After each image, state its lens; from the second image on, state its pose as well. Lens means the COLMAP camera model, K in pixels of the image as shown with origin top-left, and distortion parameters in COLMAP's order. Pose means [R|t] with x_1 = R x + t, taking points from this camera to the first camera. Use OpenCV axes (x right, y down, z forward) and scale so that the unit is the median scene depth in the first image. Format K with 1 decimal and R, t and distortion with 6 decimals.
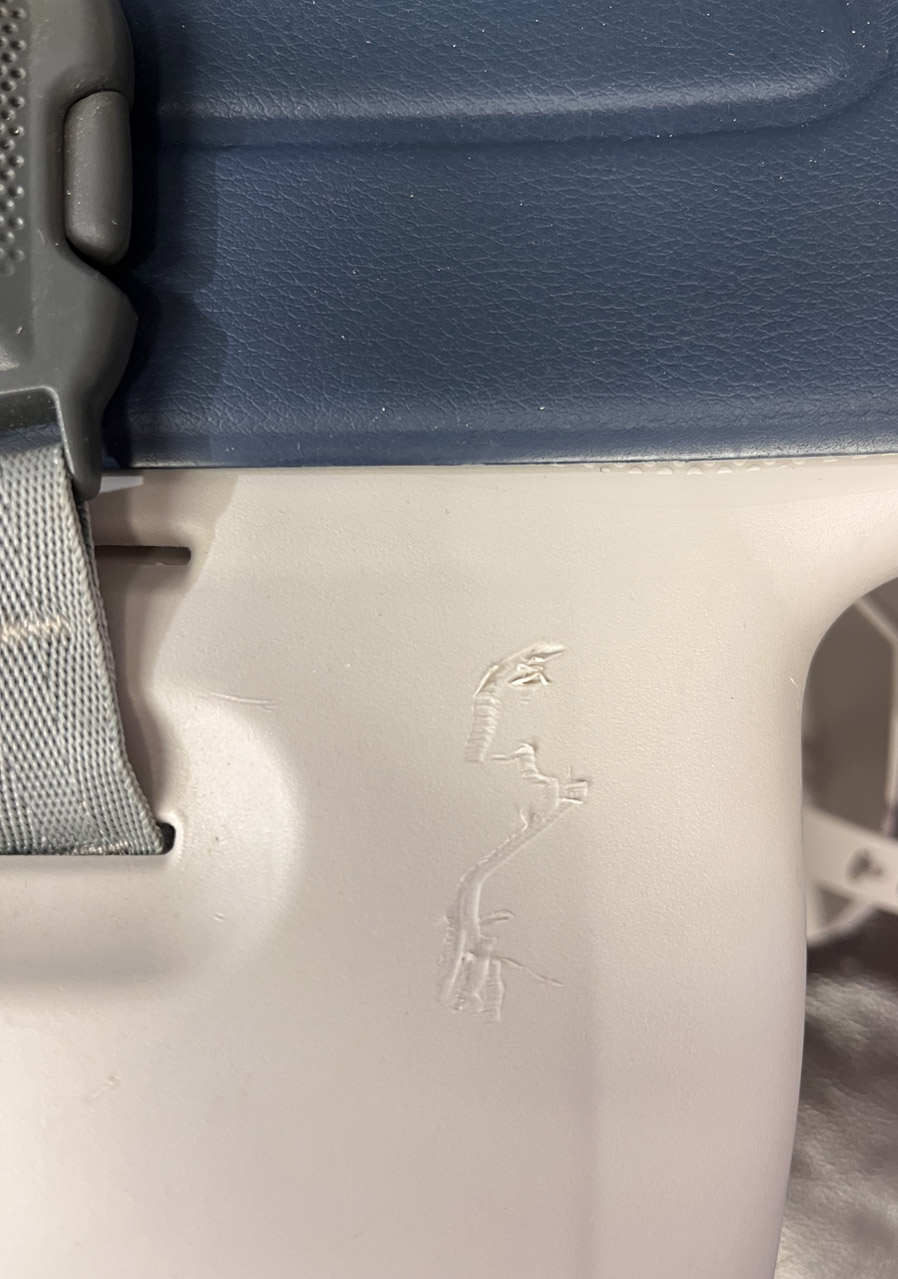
lens RADIAL K [[976.4, 0, 449.0], [0, 976.4, 639.5], [0, 0, 1]] dist [0.004940, 0.000964]
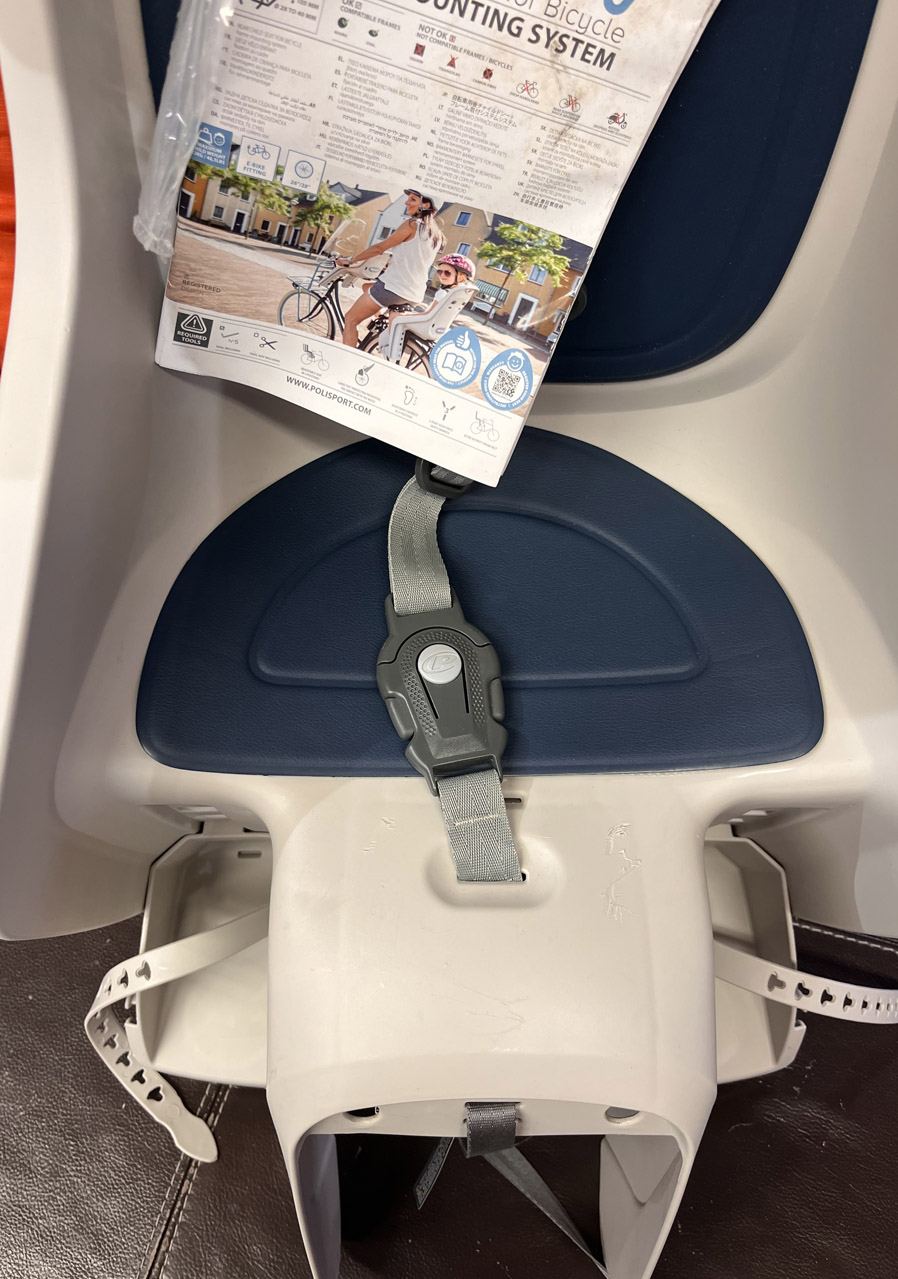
lens RADIAL K [[976.4, 0, 449.0], [0, 976.4, 639.5], [0, 0, 1]] dist [0.004940, 0.000964]
pose [[0.999800, -0.018146, -0.008428, -0.500531], [0.013814, 0.930792, -0.365288, 0.674499], [0.014473, 0.365098, 0.930857, -2.566462]]
